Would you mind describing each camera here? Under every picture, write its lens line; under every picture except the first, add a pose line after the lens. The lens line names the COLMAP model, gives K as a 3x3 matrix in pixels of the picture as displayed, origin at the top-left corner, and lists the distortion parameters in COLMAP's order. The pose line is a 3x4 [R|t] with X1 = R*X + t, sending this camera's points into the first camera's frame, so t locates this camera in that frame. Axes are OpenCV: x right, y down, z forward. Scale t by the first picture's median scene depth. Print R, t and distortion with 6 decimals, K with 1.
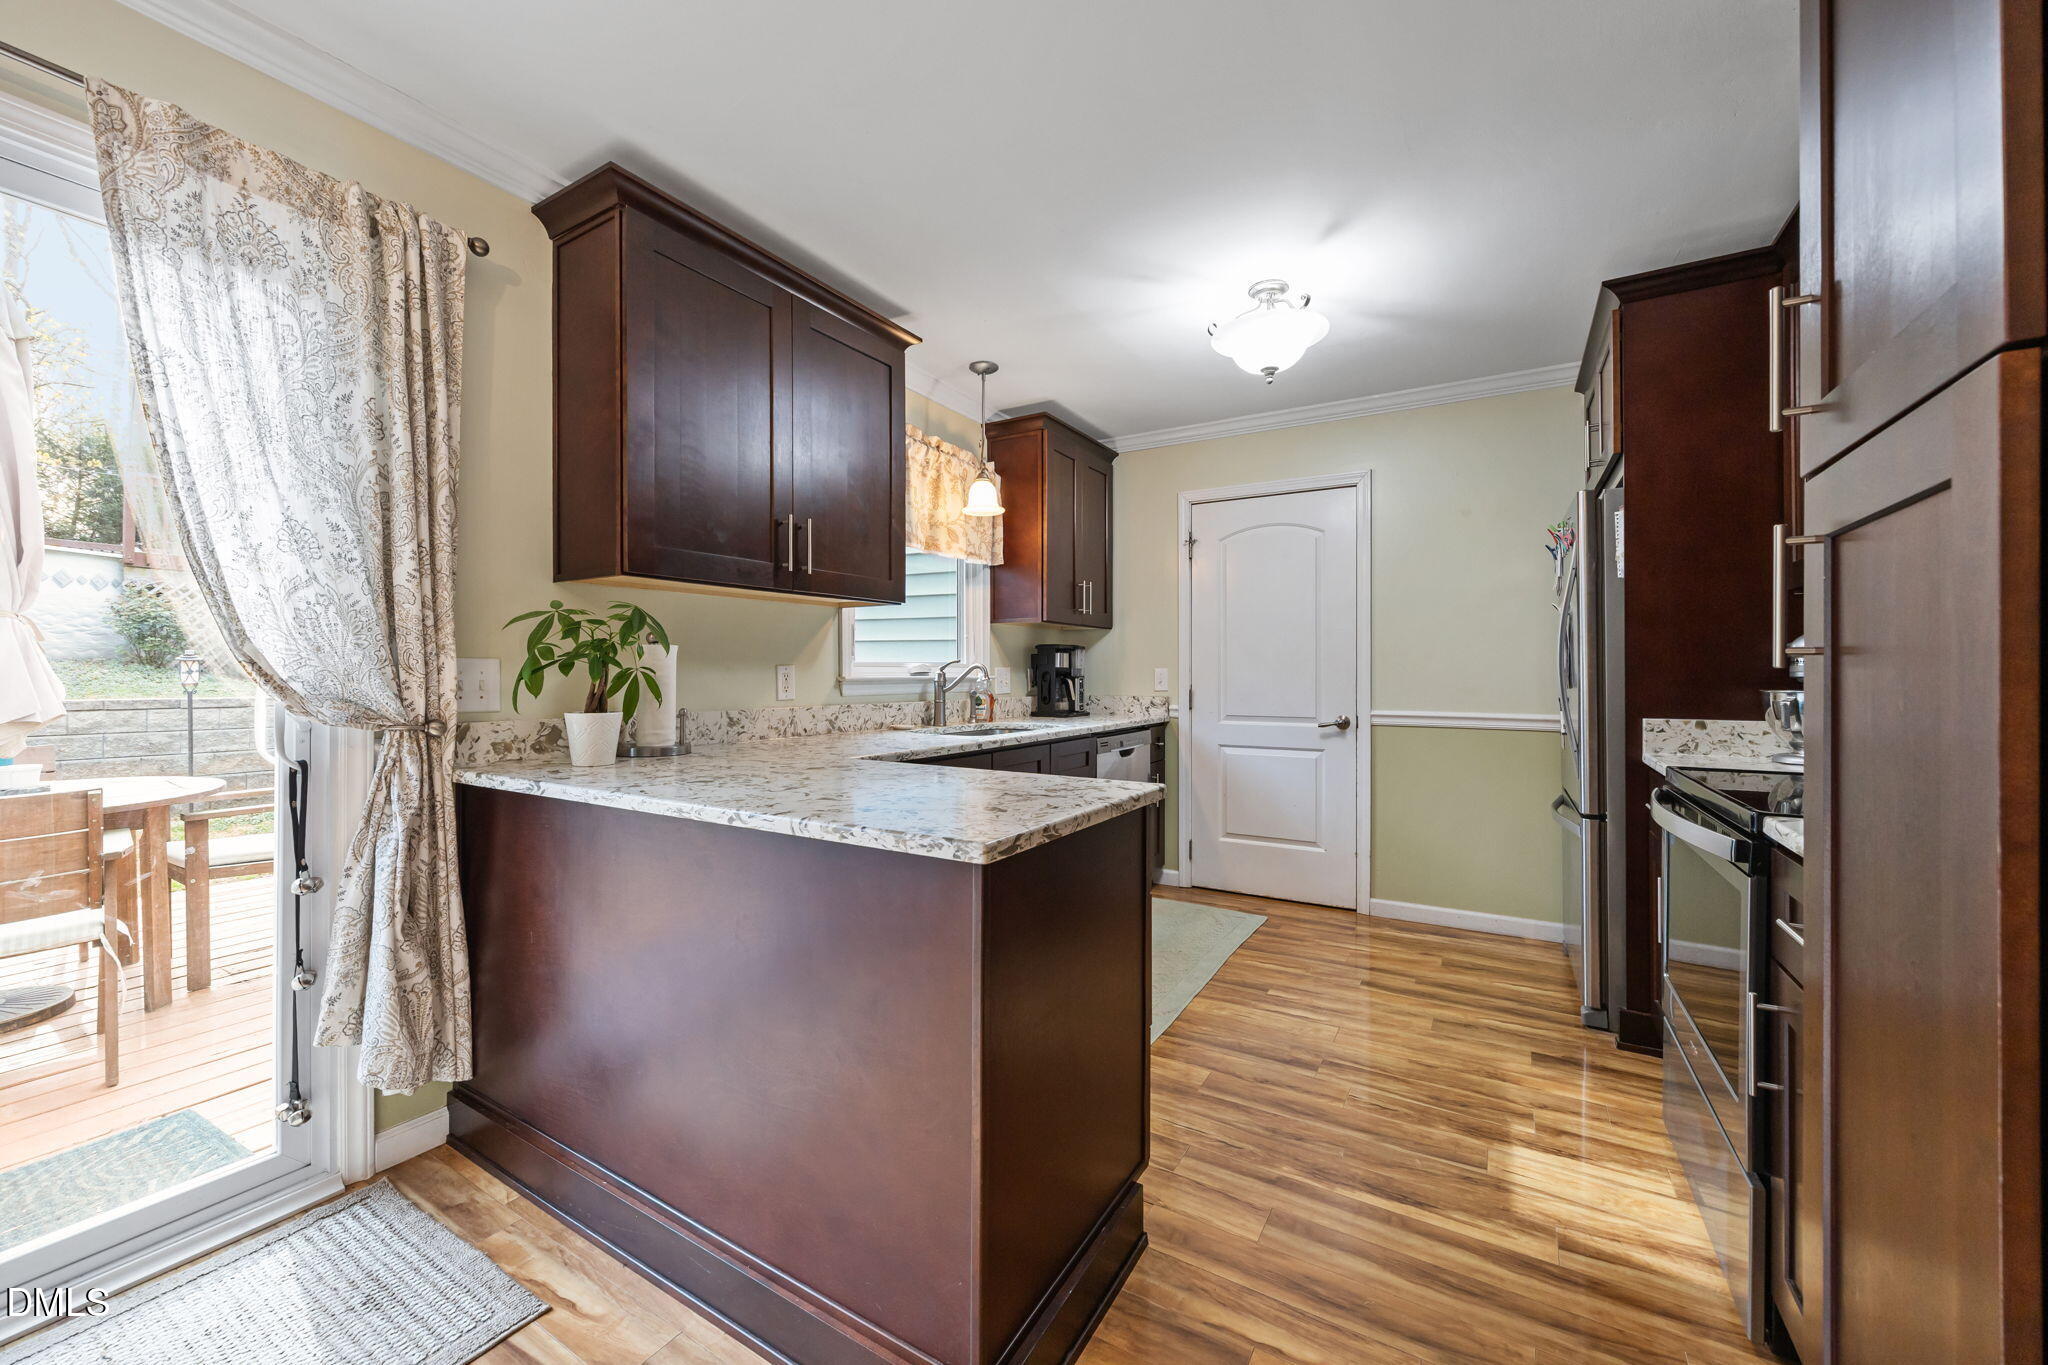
lens RADIAL K [[778.4, 0, 1024.6], [0, 778.4, 672.1], [0, 0, 1]] dist [-0.002536, 0.000100]
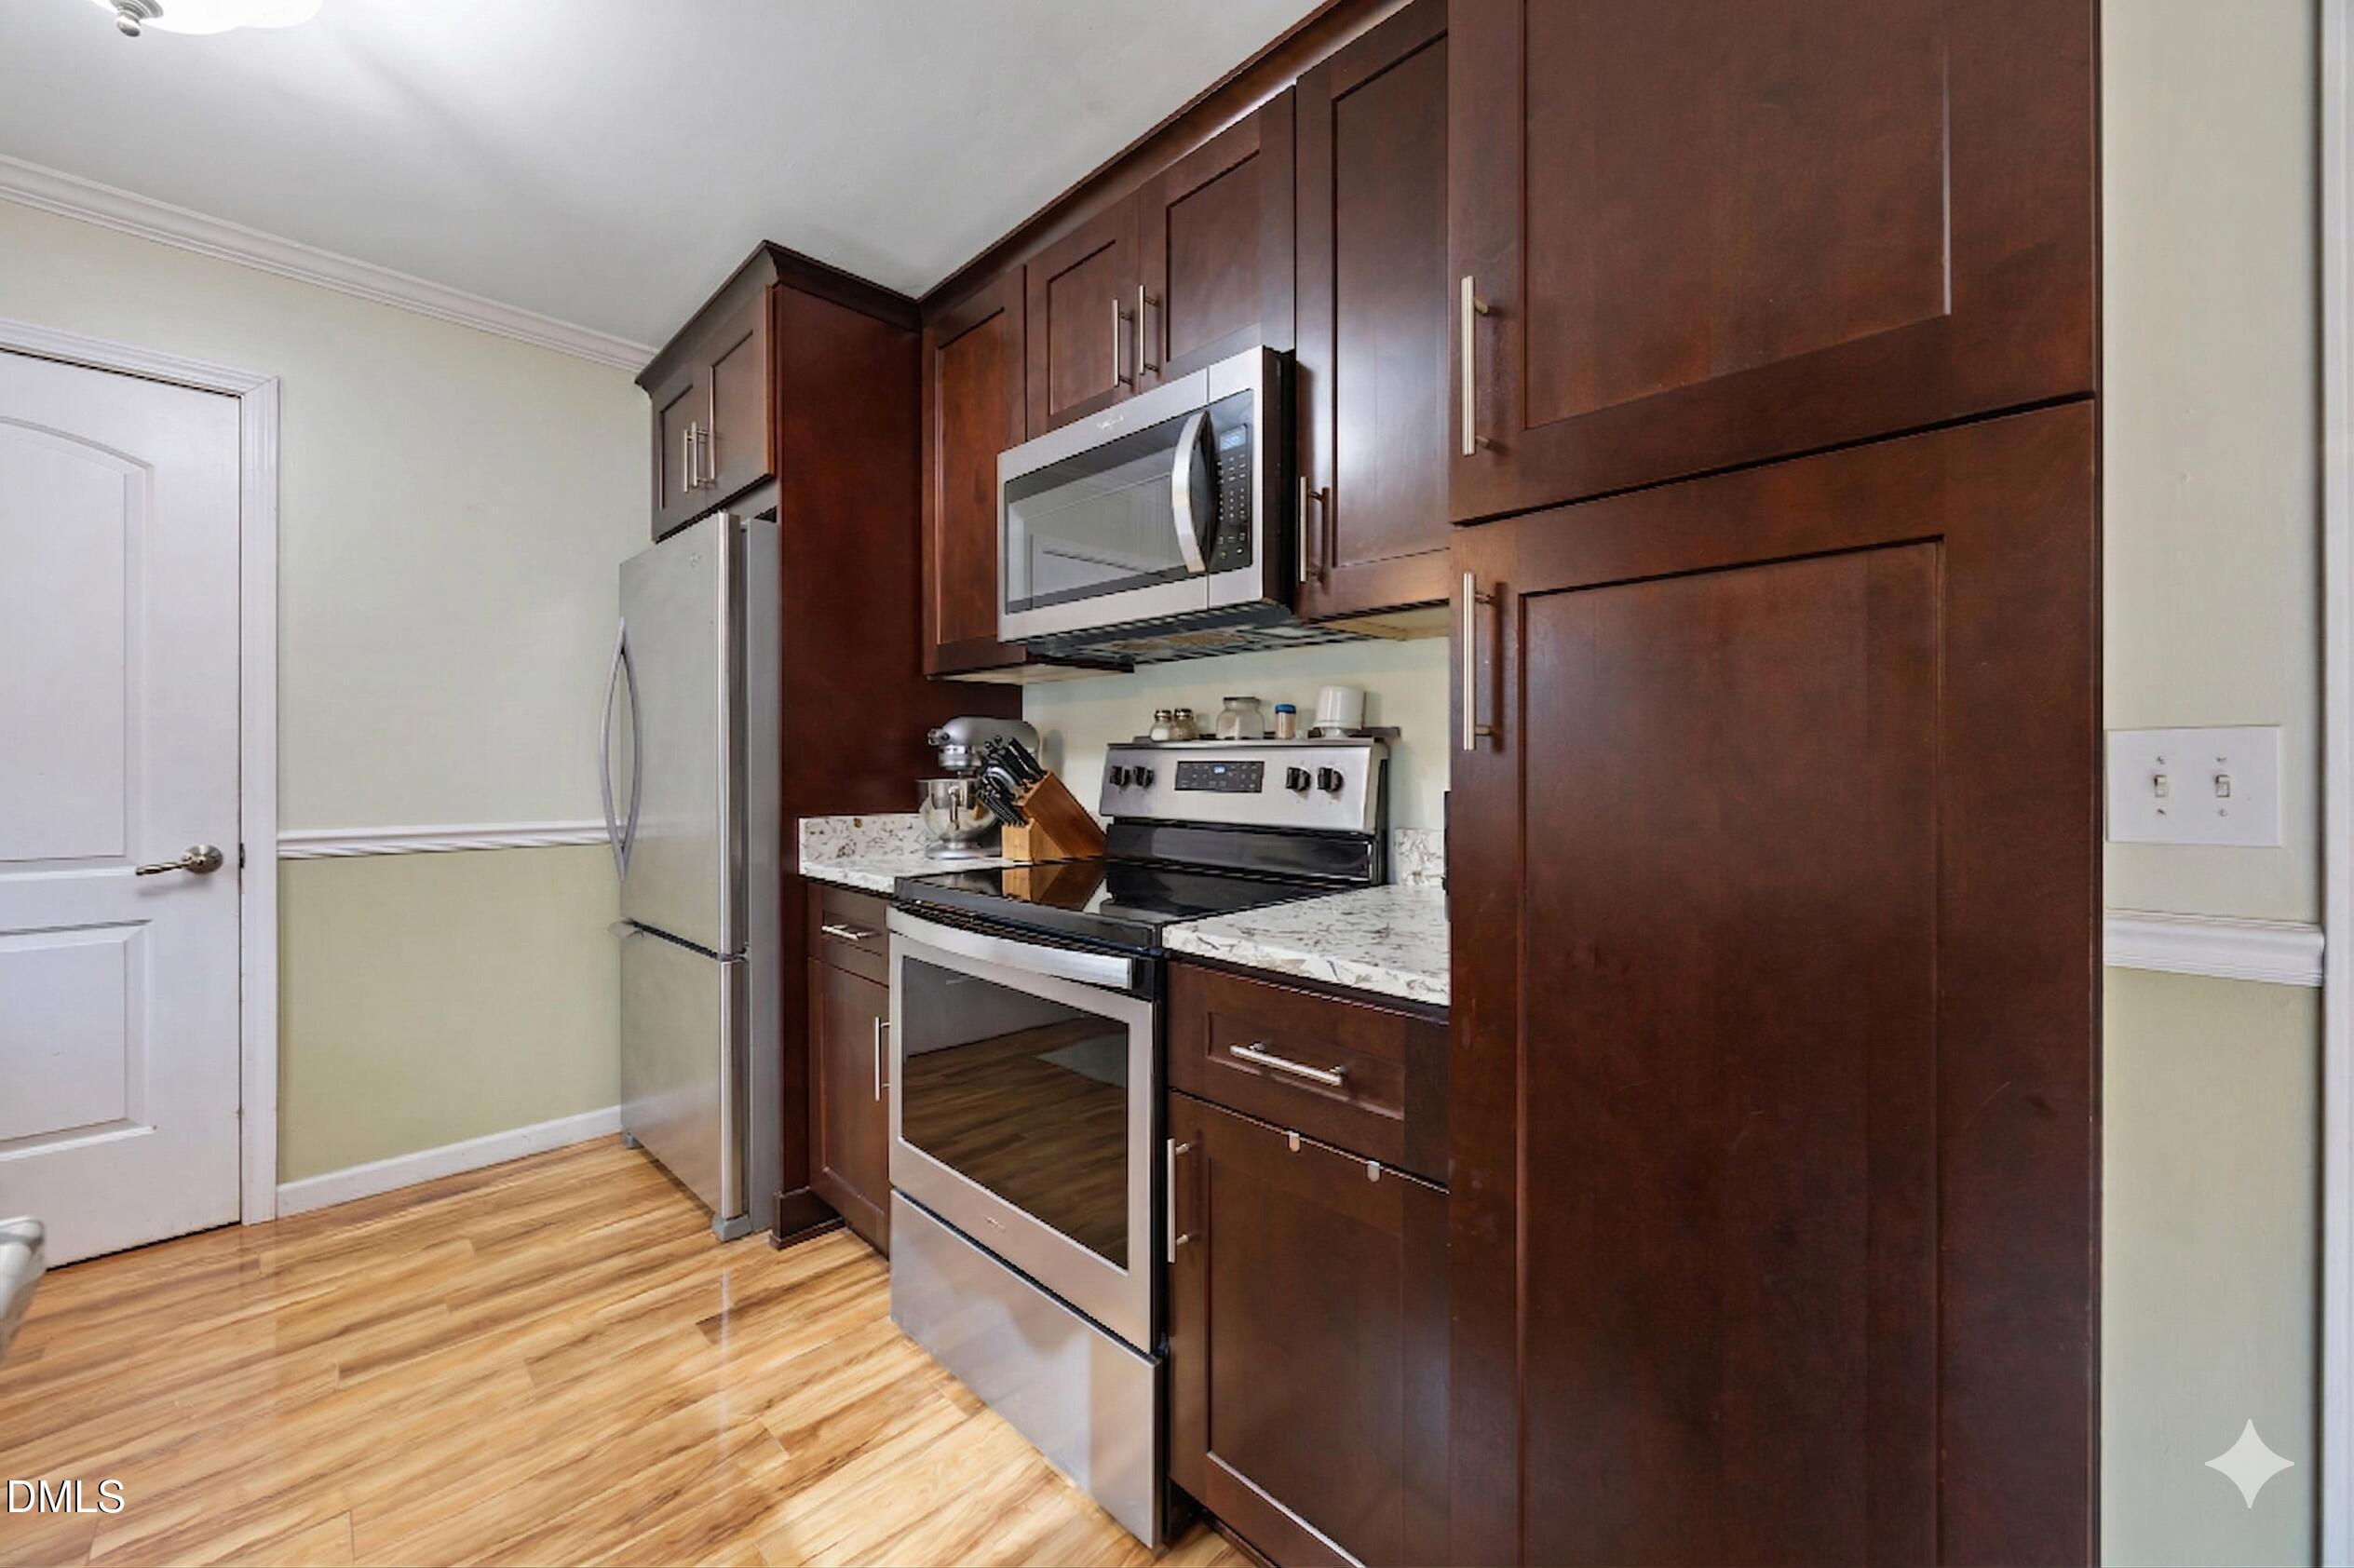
lens RADIAL K [[894.7, 0, 1167.2], [0, 894.7, 766.1], [0, 0, 1]] dist [-0.002536, 0.000100]
pose [[0.239195, -0.000877, 0.970971, -0.000054], [-0.000720, 0.999999, 0.001081, 0.003599], [-0.970971, -0.000958, 0.239194, 0.293897]]
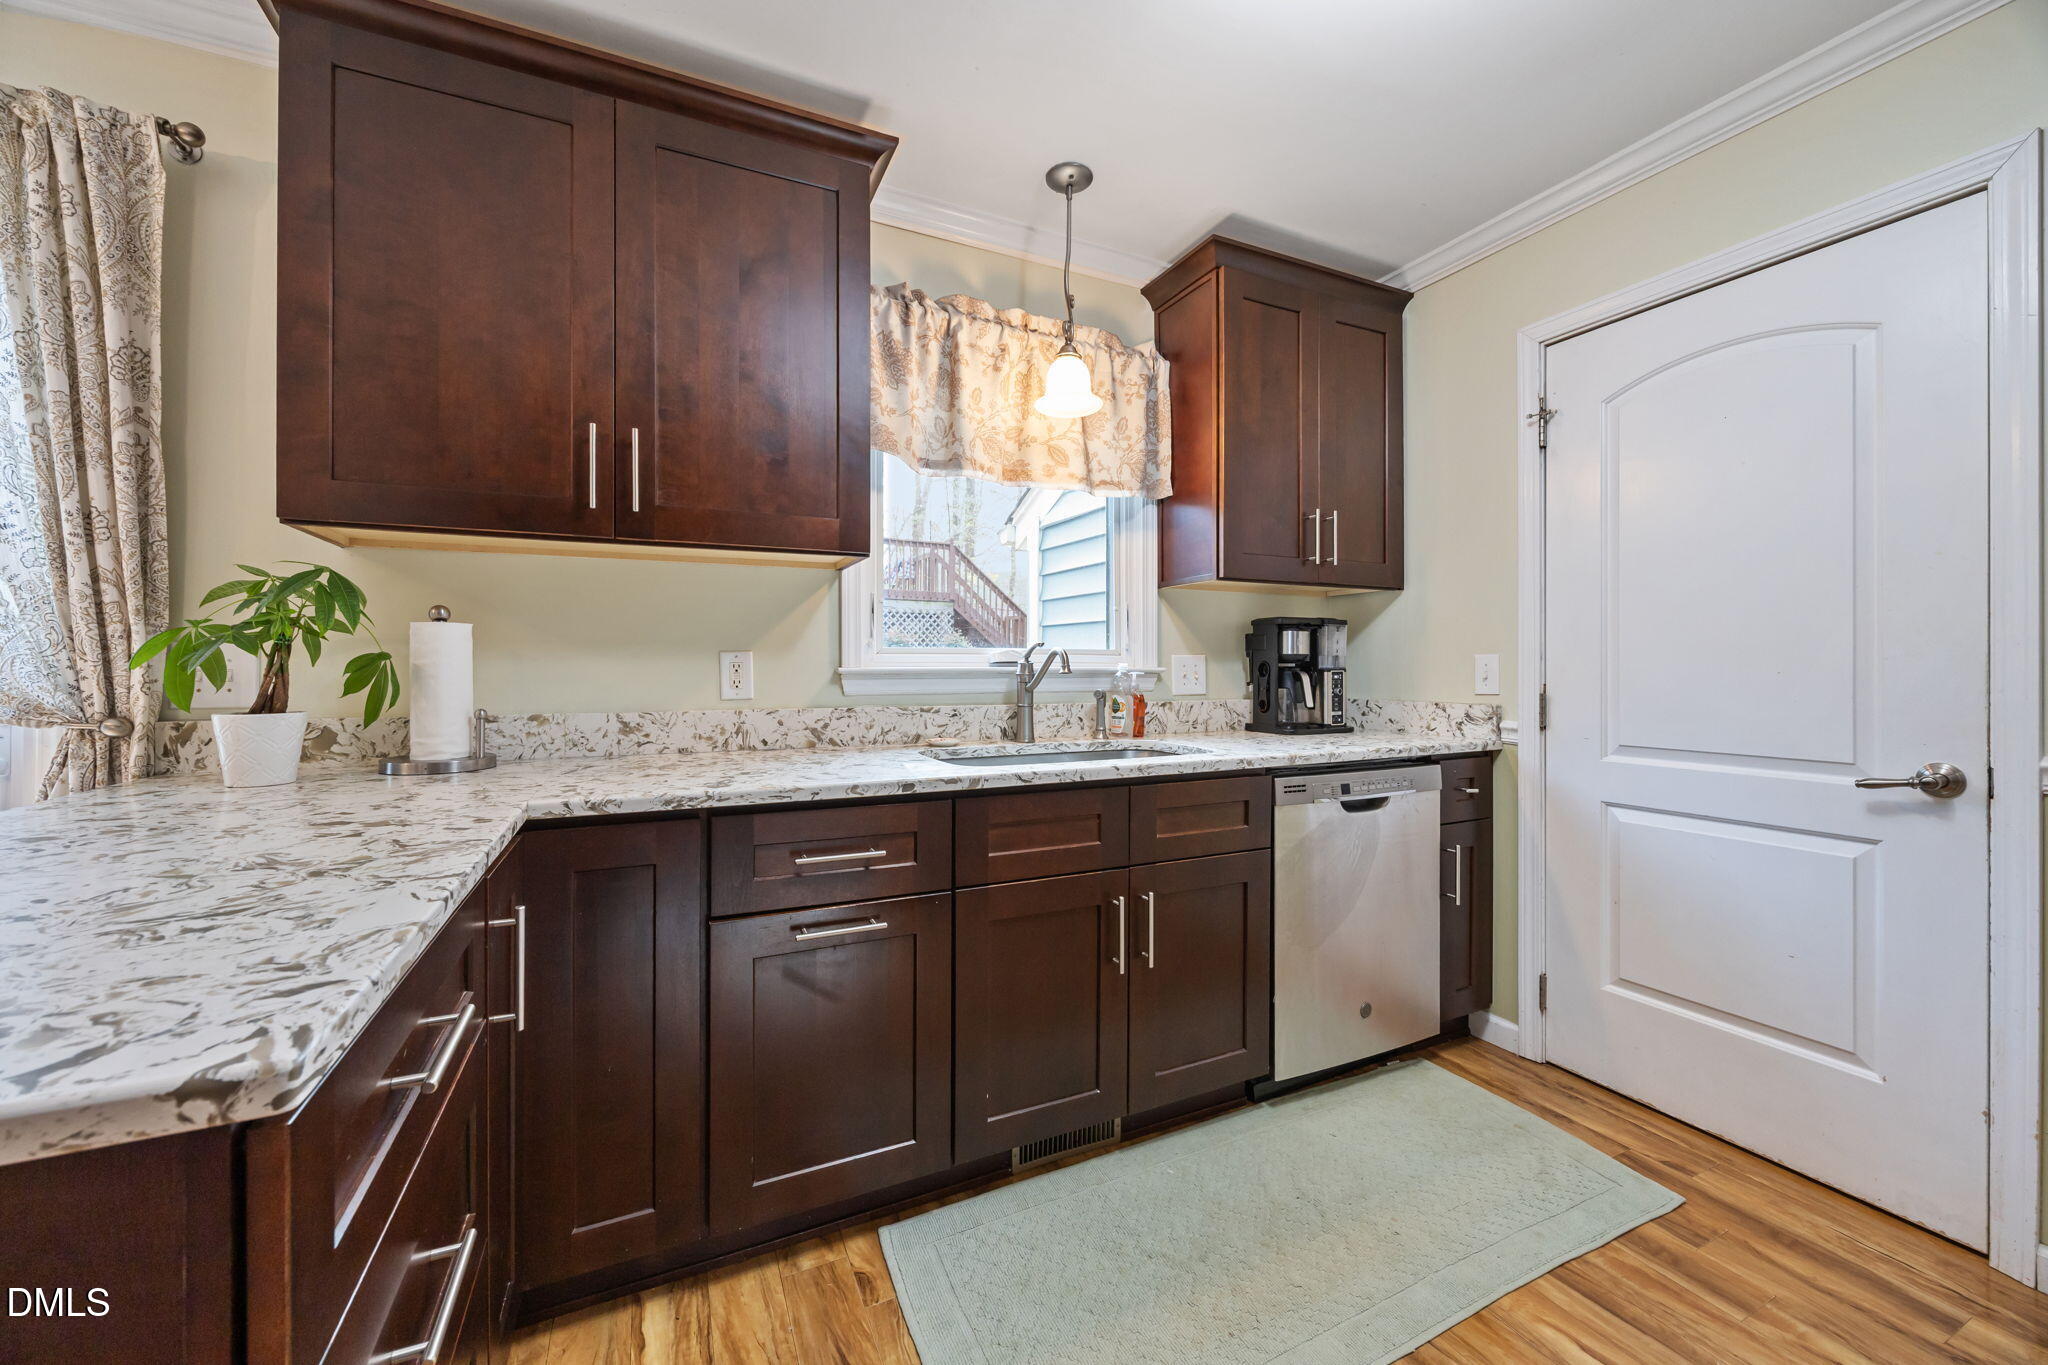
lens RADIAL K [[778.4, 0, 1021.6], [0, 778.4, 667.0], [0, 0, 1]] dist [-0.002536, 0.000100]
pose [[0.835664, -0.000343, -0.549241, 0.259835], [0.001114, 0.999999, 0.001071, 0.004464], [0.549240, -0.001506, 0.835664, 0.447079]]
